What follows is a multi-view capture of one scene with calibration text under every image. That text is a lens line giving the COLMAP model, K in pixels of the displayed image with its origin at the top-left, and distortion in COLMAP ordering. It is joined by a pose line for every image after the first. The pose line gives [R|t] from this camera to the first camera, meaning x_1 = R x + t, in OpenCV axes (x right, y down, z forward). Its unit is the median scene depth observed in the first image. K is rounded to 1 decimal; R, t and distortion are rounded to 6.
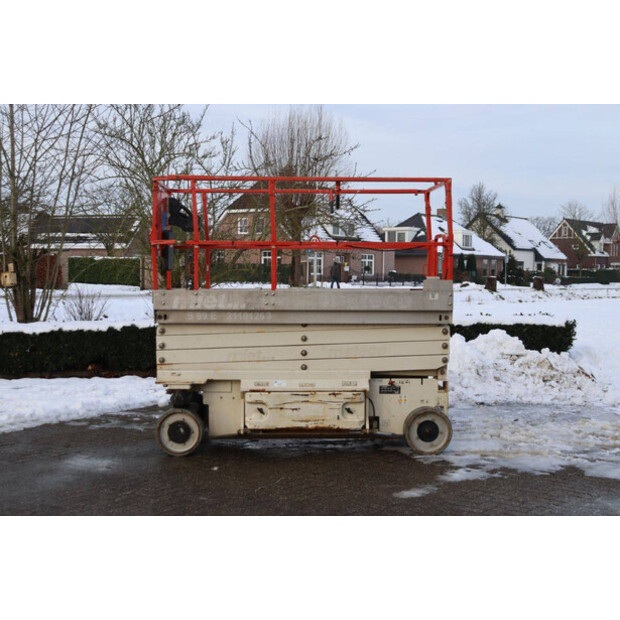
lens RADIAL K [[863.1, 0, 310.0], [0, 863.1, 310.0], [0, 0, 1]] dist [0.025808, 0.045204]
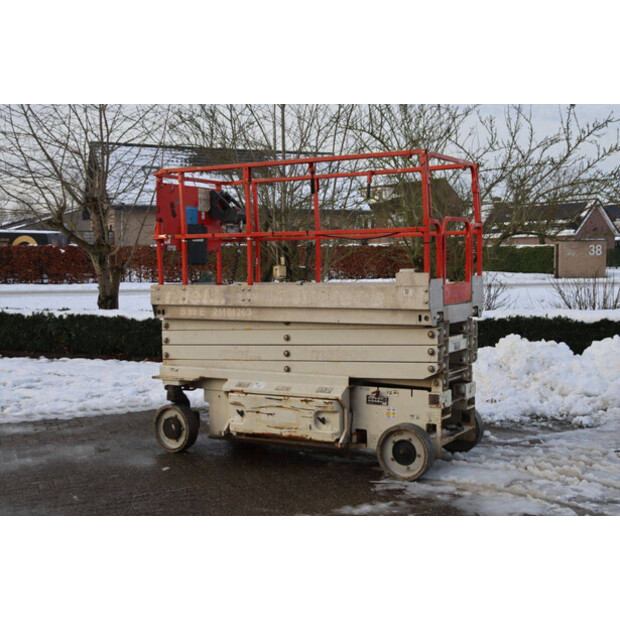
lens RADIAL K [[860.9, 0, 310.0], [0, 860.9, 310.0], [0, 0, 1]] dist [0.031615, 0.018558]
pose [[0.855323, 0.014162, -0.517901, 0.491551], [-0.006762, 0.999846, 0.016173, -0.011443], [0.518051, -0.010331, 0.855287, 0.235072]]
